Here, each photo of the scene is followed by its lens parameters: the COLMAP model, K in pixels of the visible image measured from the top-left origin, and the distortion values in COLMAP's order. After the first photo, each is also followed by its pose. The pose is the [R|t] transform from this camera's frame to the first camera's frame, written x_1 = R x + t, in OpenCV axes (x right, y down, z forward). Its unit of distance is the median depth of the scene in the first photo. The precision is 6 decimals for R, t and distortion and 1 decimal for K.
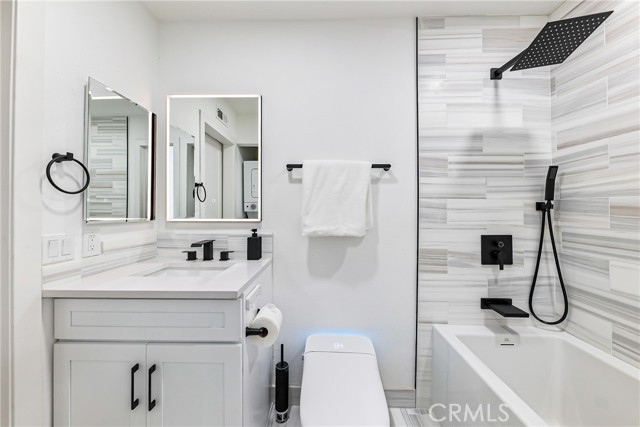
lens RADIAL K [[224.9, 0, 319.0], [0, 224.9, 209.3], [0, 0, 1]] dist [-0.009216, -0.000037]
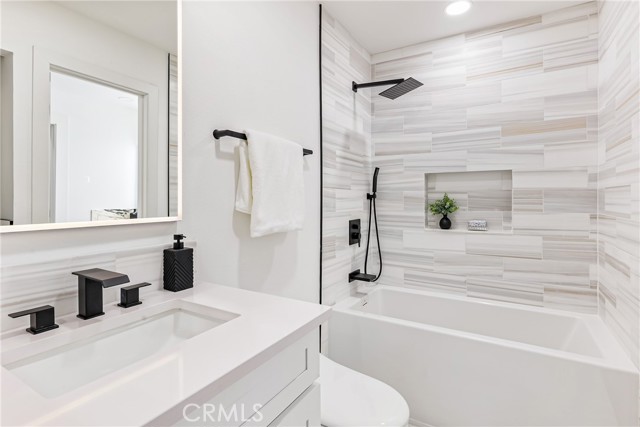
lens RADIAL K [[324.3, 0, 319.7], [0, 324.3, 201.5], [0, 0, 1]] dist [-0.000467, -0.000052]
pose [[0.475280, -0.009753, 0.879780, -0.862676], [-0.002395, 0.999921, 0.012379, -0.005478], [-0.879831, -0.007990, 0.475219, 0.326333]]
